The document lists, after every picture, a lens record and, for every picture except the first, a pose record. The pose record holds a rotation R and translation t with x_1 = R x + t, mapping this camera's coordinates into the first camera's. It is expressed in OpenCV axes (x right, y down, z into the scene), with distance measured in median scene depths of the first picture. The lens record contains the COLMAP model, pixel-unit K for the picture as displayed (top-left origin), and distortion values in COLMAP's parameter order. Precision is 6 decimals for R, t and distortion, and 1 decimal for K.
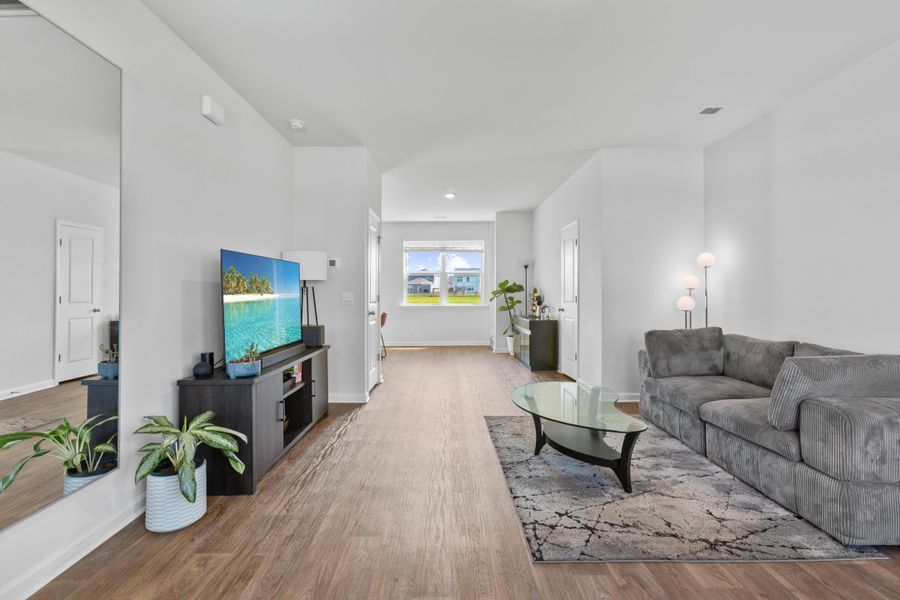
lens RADIAL K [[400.2, 0, 449.8], [0, 400.2, 292.5], [0, 0, 1]] dist [-0.001540, 0.002142]
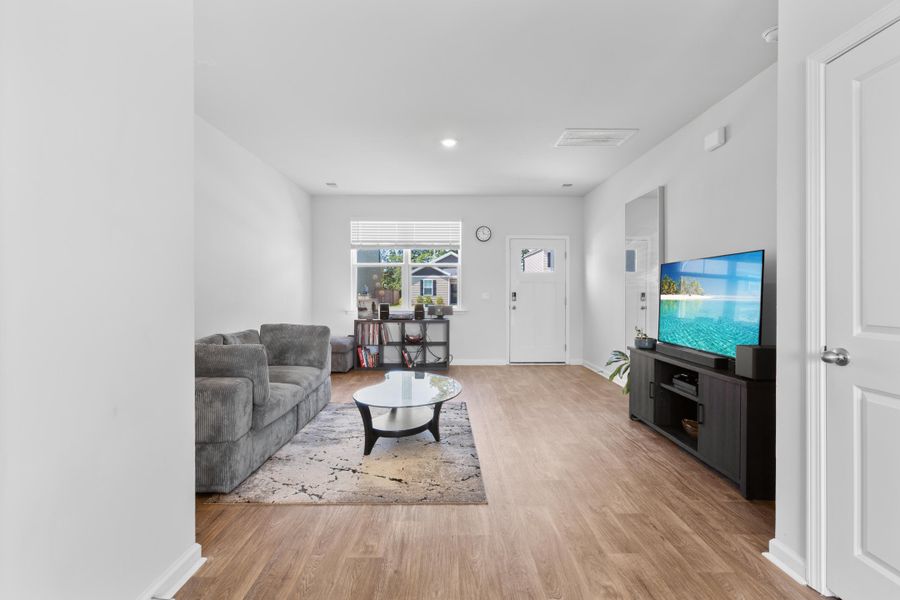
lens RADIAL K [[400.2, 0, 451.8], [0, 400.2, 293.8], [0, 0, 1]] dist [-0.001540, 0.002142]
pose [[-0.999988, -0.001568, -0.004734, 0.200305], [-0.001591, 0.999987, 0.004884, -0.003392], [0.004726, 0.004891, -0.999977, 2.261534]]
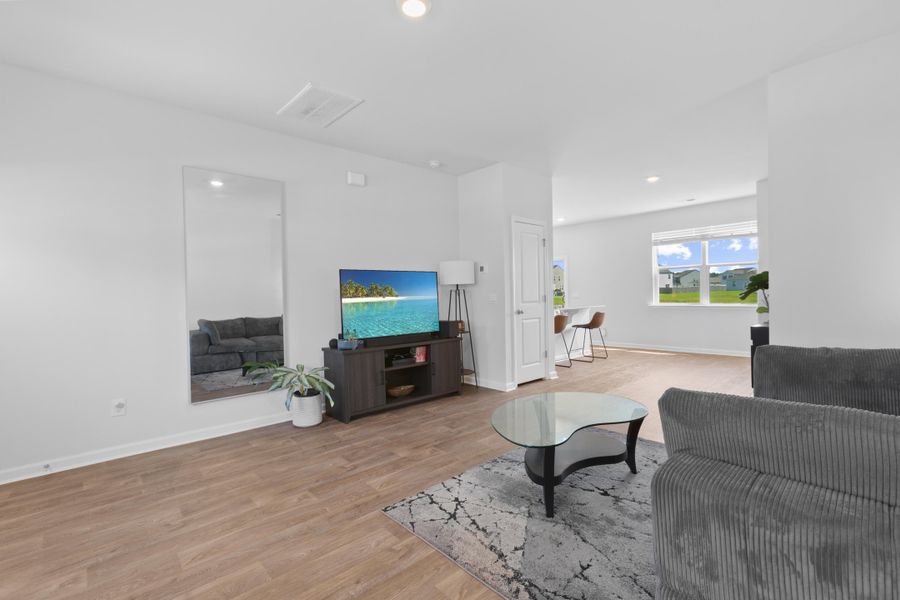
lens RADIAL K [[400.0, 0, 451.9], [0, 400.0, 303.7], [0, 0, 1]] dist [-0.014740, 0.000123]
pose [[0.671578, 0.004459, -0.740920, 0.838527], [0.019225, 0.999540, 0.023442, -0.000944], [0.740684, -0.029987, 0.671184, 0.224178]]
